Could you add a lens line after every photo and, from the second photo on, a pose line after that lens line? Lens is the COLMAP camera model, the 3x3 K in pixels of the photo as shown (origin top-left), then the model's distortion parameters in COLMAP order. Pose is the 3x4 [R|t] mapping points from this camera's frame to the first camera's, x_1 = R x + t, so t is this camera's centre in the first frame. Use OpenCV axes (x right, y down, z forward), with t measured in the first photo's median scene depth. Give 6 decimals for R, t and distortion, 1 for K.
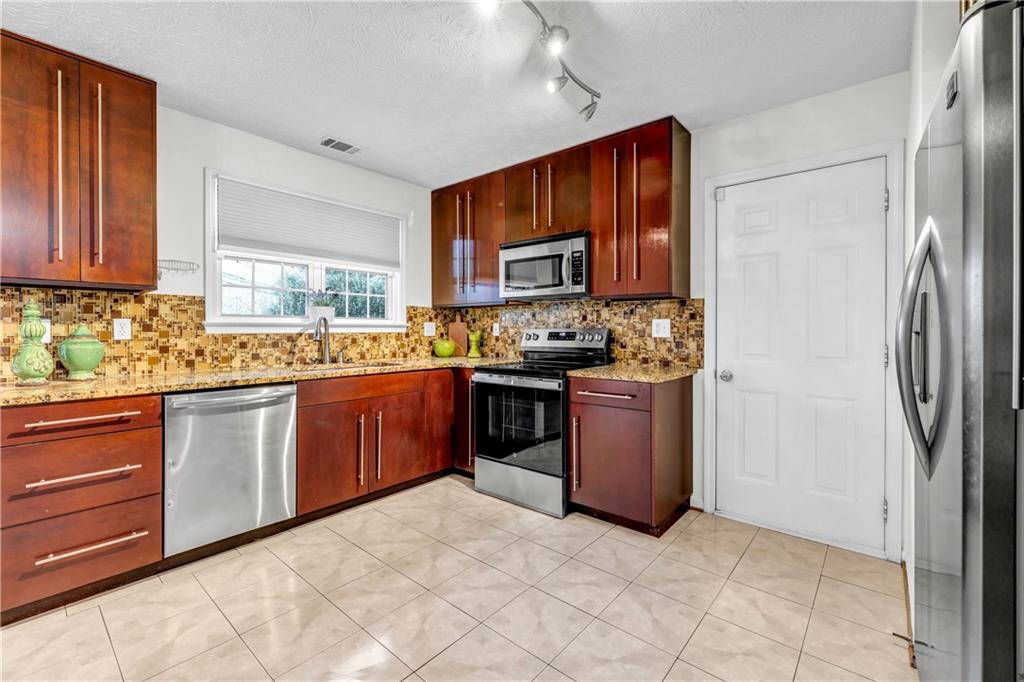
lens RADIAL K [[426.4, 0, 511.7], [0, 426.4, 336.7], [0, 0, 1]] dist [0.002614, 0.000398]
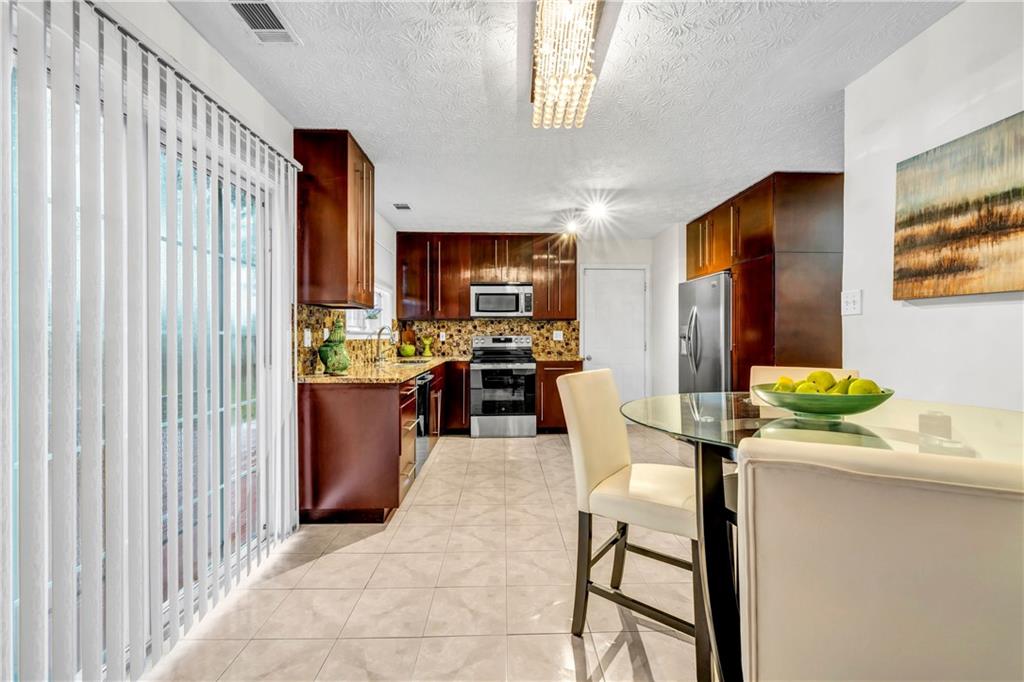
lens RADIAL K [[426.4, 0, 491.1], [0, 426.4, 334.2], [0, 0, 1]] dist [0.002614, 0.000398]
pose [[0.773255, 0.003531, 0.634086, -1.126092], [0.012461, 0.999707, -0.020763, 0.010426], [-0.633973, 0.023957, 0.772984, -0.307758]]
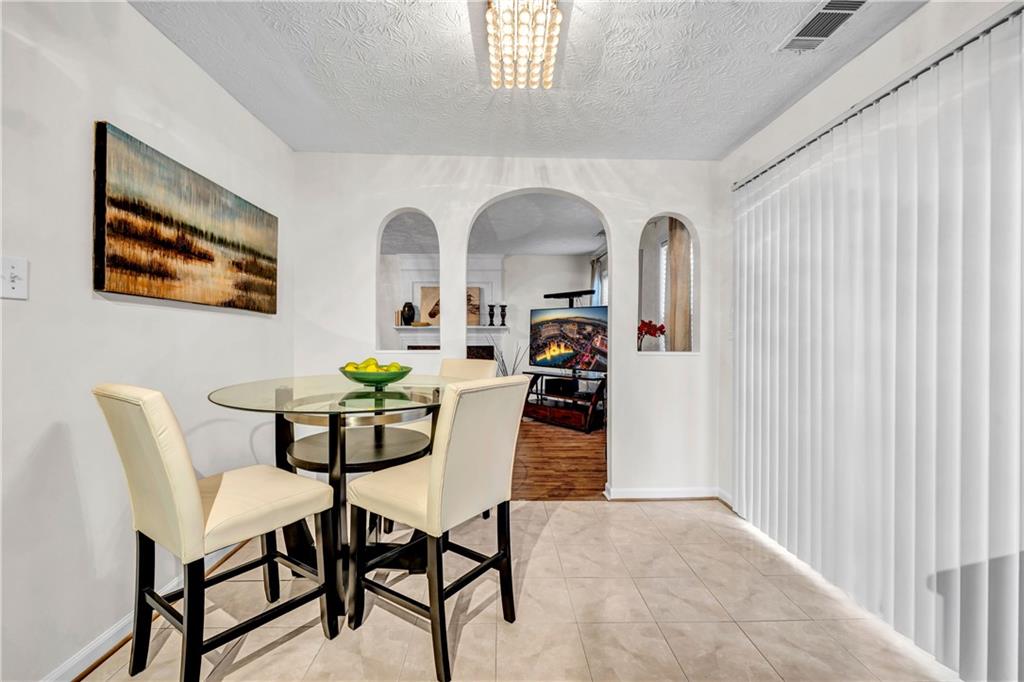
lens RADIAL K [[426.4, 0, 508.8], [0, 426.4, 336.0], [0, 0, 1]] dist [0.002614, 0.000398]
pose [[-0.749434, -0.006639, -0.662046, -0.267988], [-0.018537, 0.999768, 0.010957, -0.006768], [0.661820, 0.020484, -0.749383, 0.517480]]
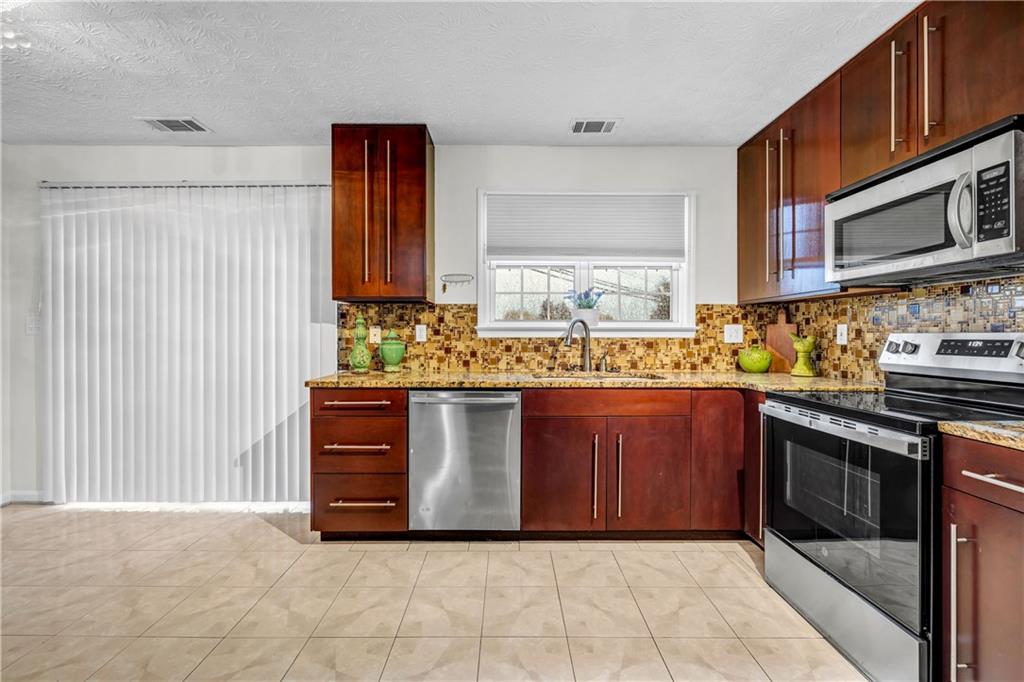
lens RADIAL K [[426.4, 0, 514.6], [0, 426.4, 338.9], [0, 0, 1]] dist [0.002614, 0.000398]
pose [[0.657698, 0.010417, -0.753209, 0.163958], [-0.014940, 0.999888, 0.000784, -0.004878], [0.753133, 0.010737, 0.657781, 0.300017]]
